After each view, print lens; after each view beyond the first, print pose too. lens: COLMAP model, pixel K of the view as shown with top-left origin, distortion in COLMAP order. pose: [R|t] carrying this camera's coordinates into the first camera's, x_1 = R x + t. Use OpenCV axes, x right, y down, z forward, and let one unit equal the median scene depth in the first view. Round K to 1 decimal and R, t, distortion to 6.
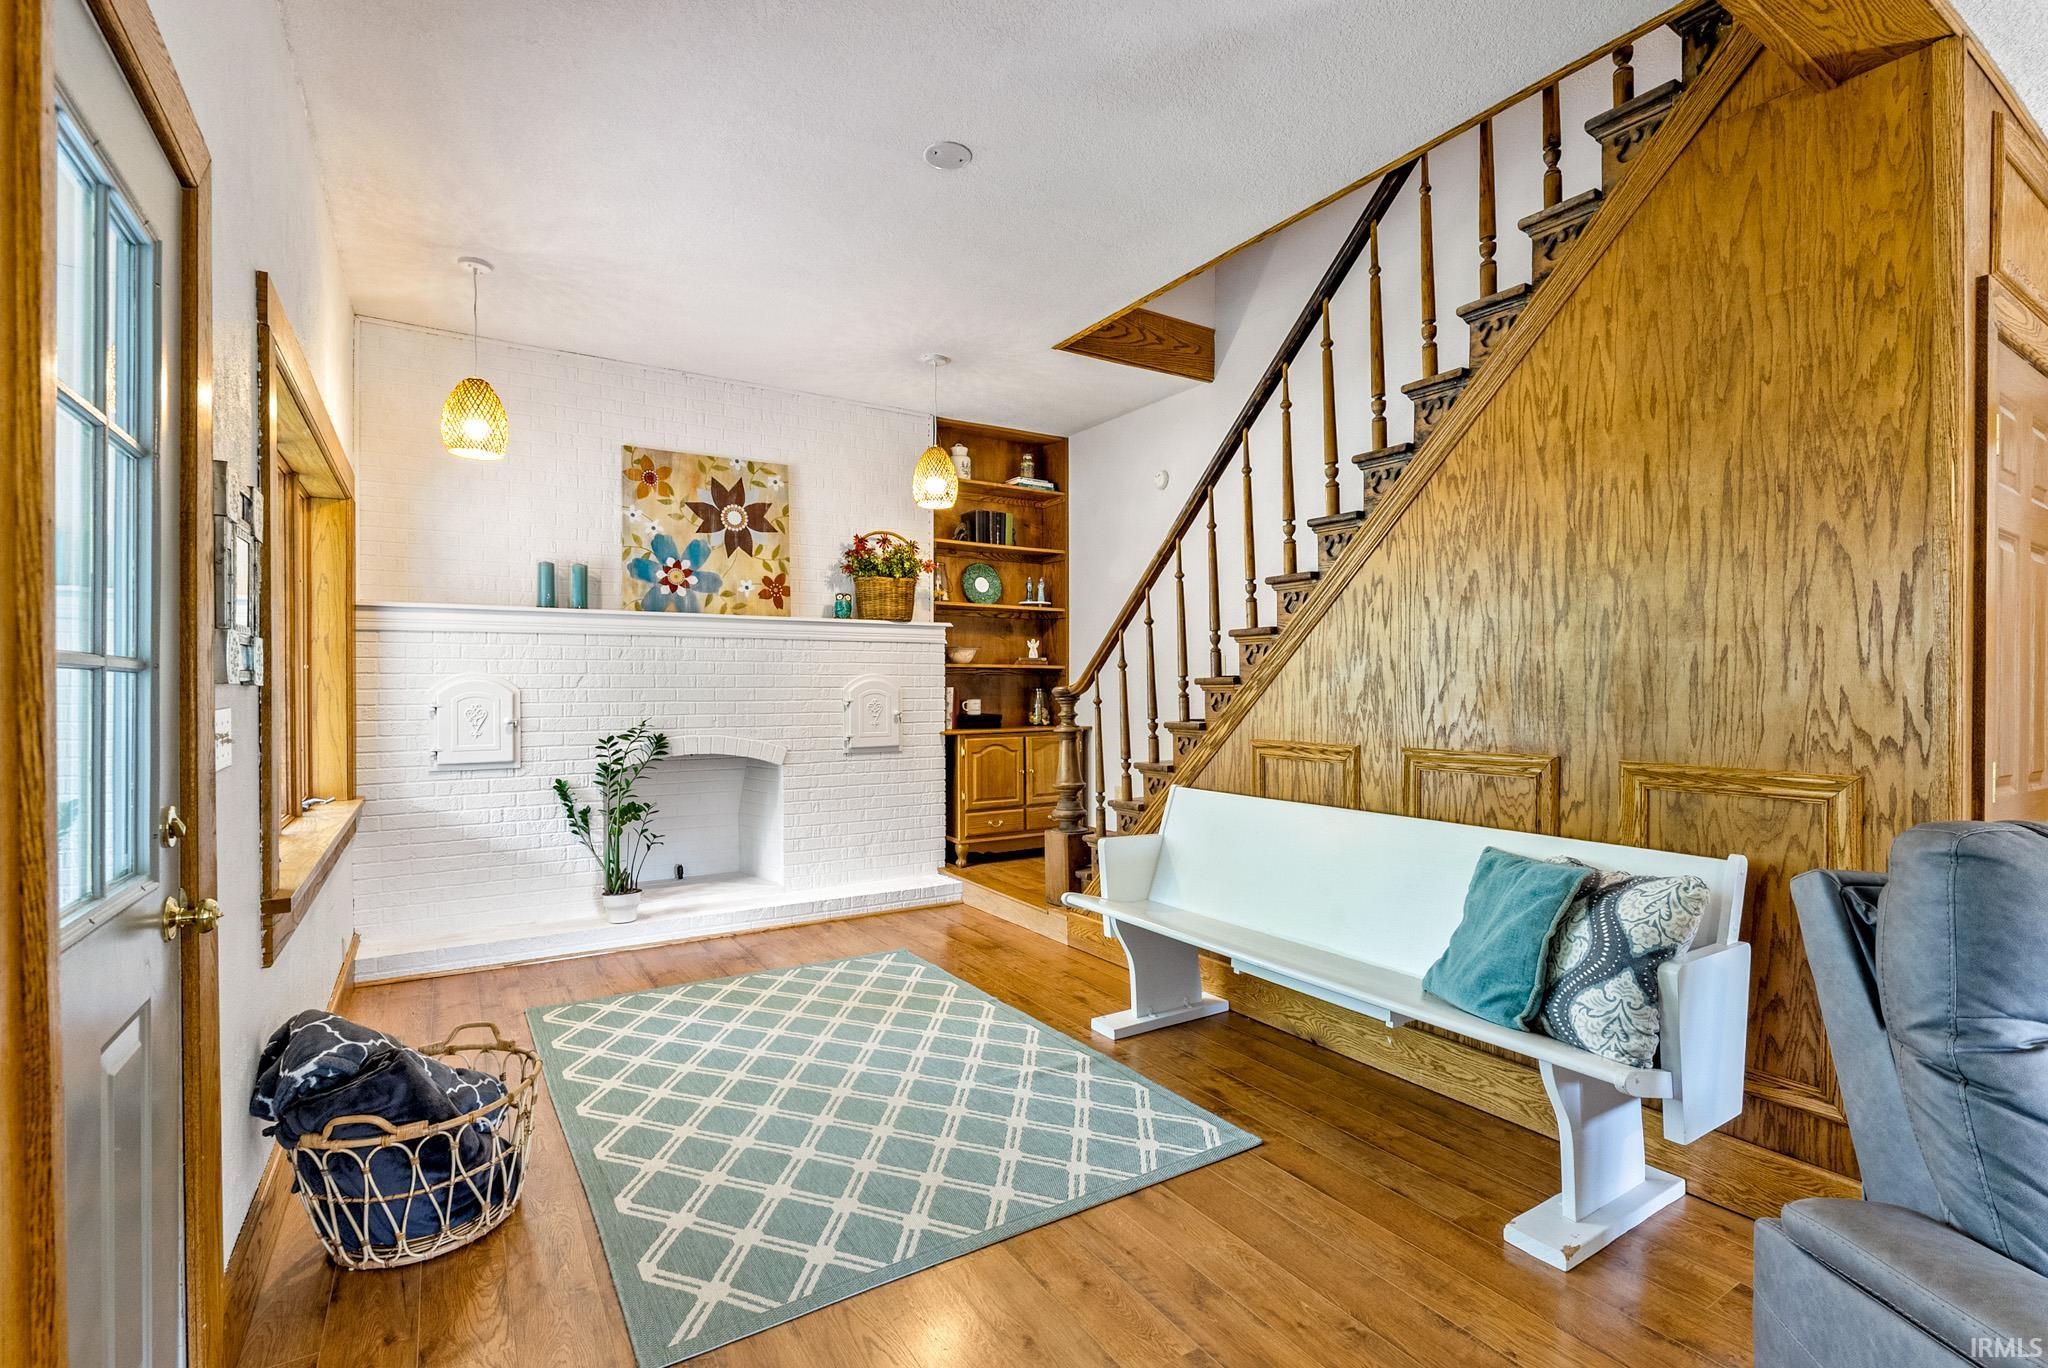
lens RADIAL K [[924.4, 0, 1045.2], [0, 924.4, 686.6], [0, 0, 1]] dist [-0.008407, -0.000321]
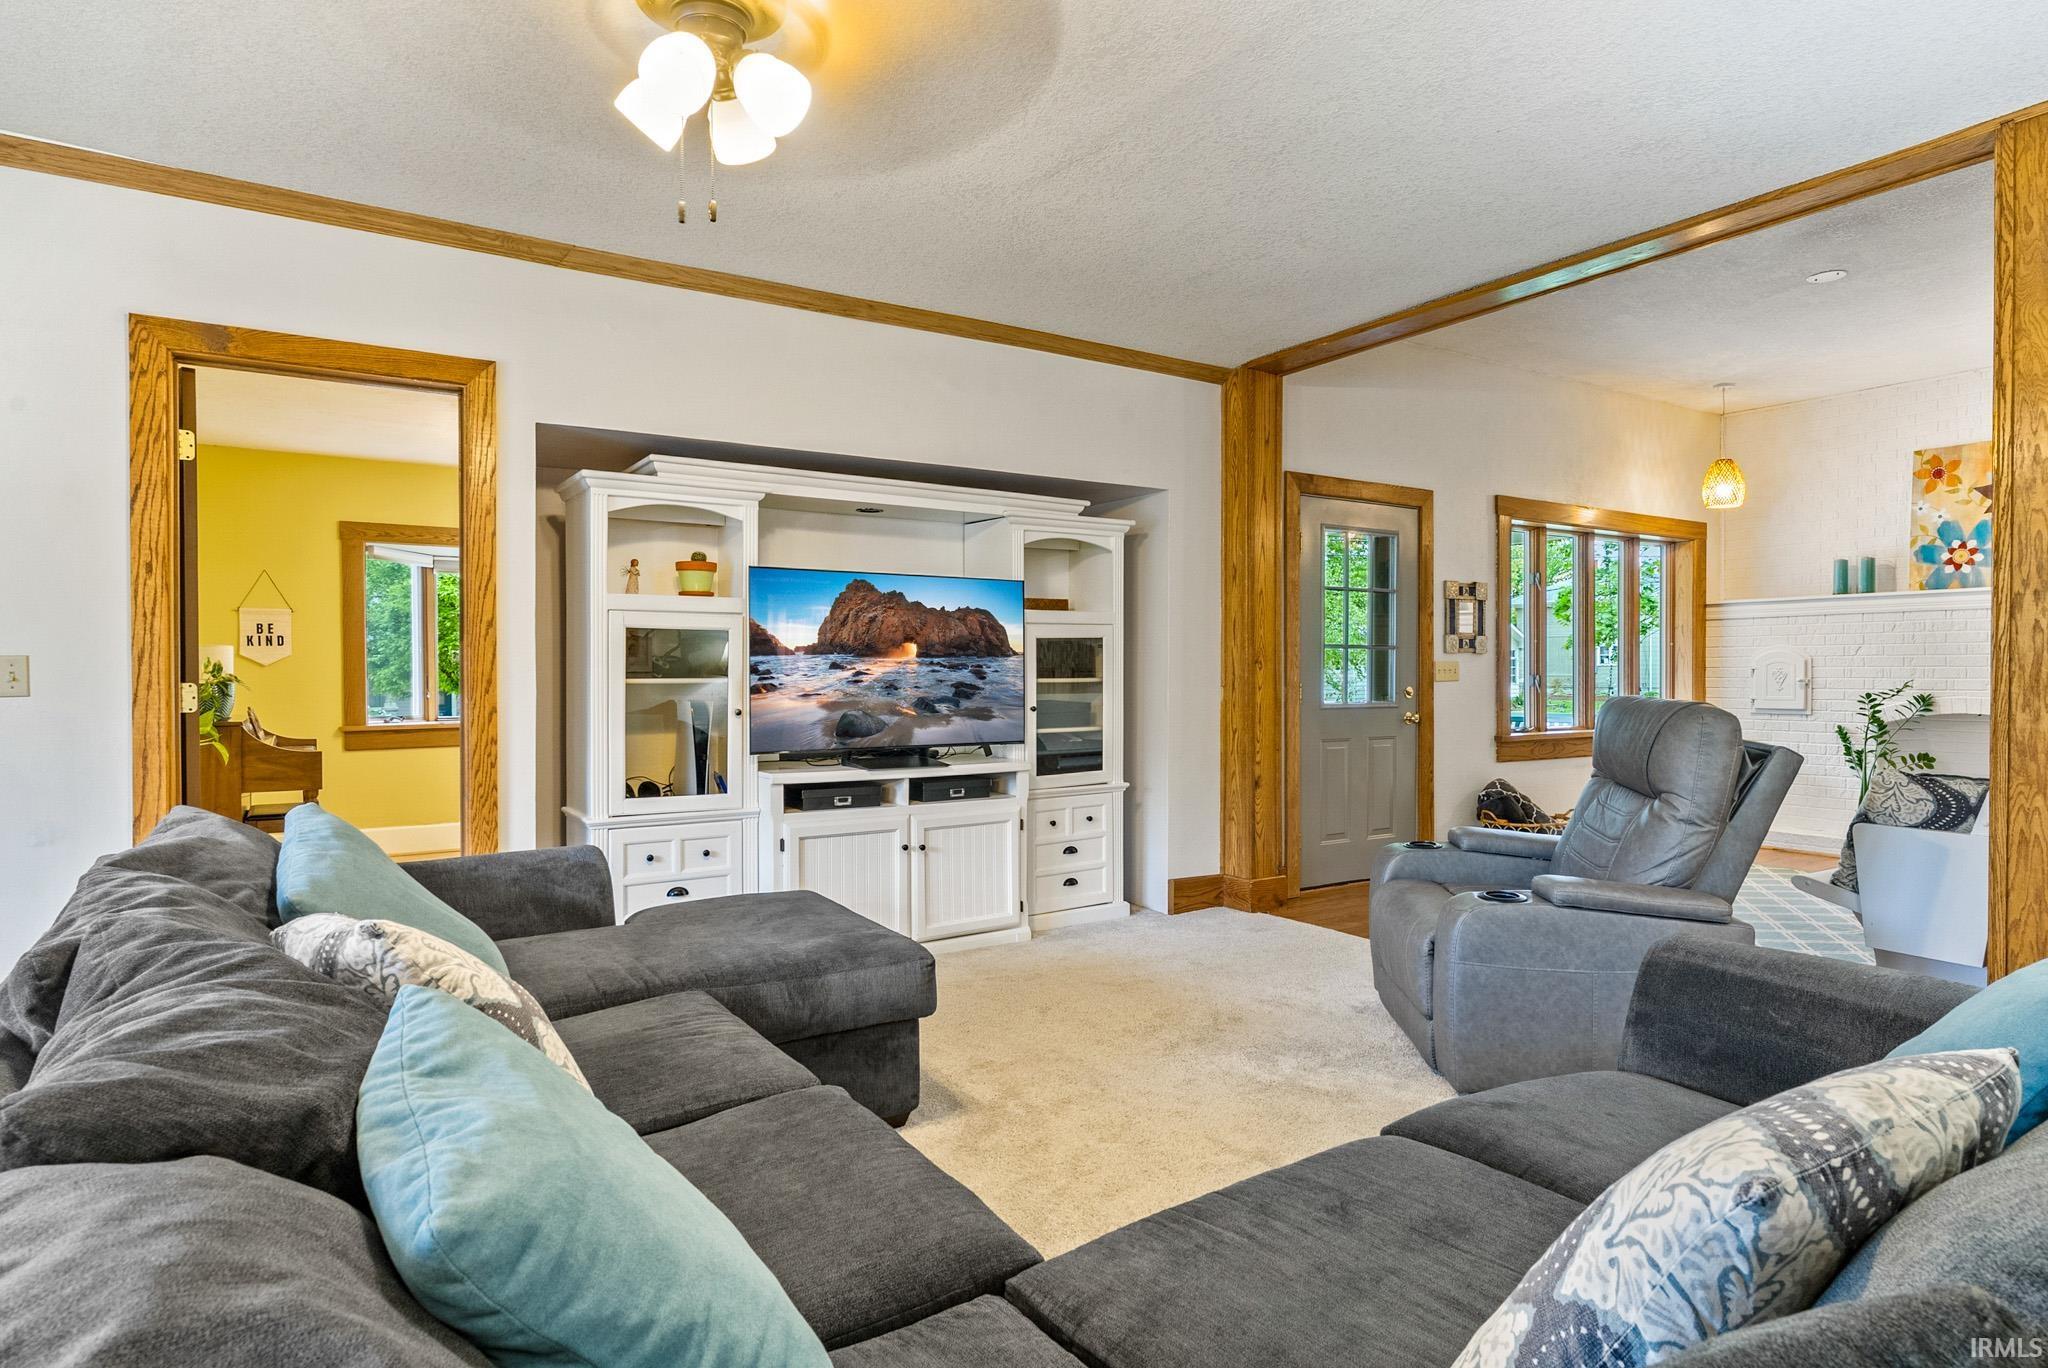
lens RADIAL K [[1151.4, 0, 1029.4], [0, 1151.4, 682.2], [0, 0, 1]] dist [-0.005784, -0.000704]
pose [[-0.016619, 0.013066, -0.999777, 1.027266], [0.001432, 0.999914, 0.013044, 0.014950], [0.999861, -0.001215, -0.016637, -0.115644]]
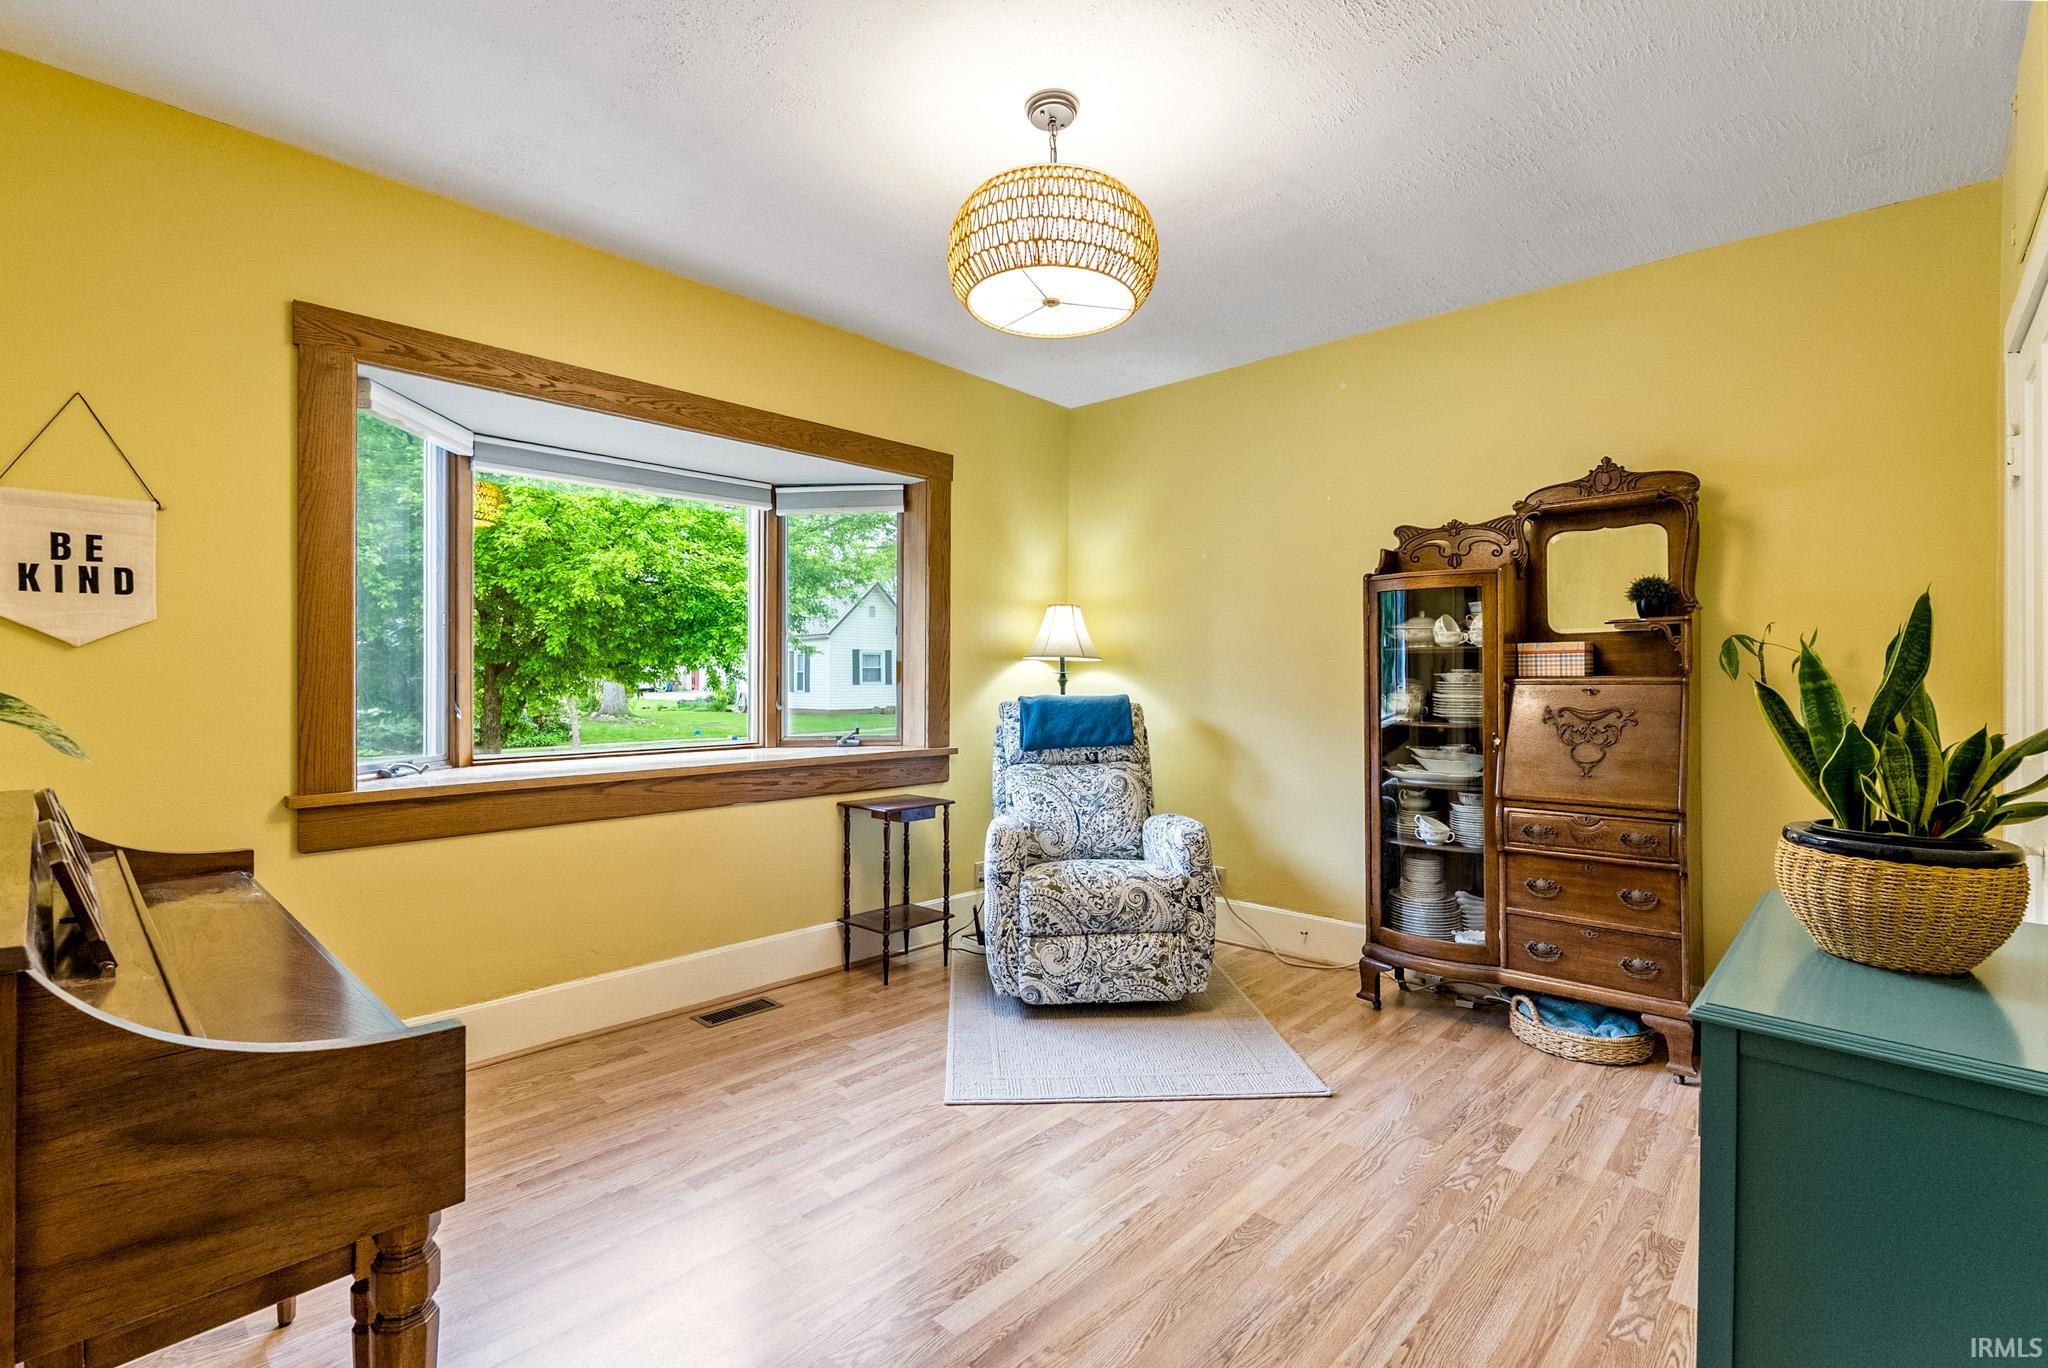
lens RADIAL K [[924.4, 0, 1018.4], [0, 924.4, 677.5], [0, 0, 1]] dist [-0.008407, -0.000321]
pose [[0.234187, 0.009806, -0.972142, 0.127104], [-0.006906, 0.999941, 0.008423, 0.019602], [0.972167, 0.004741, 0.234241, -0.766833]]
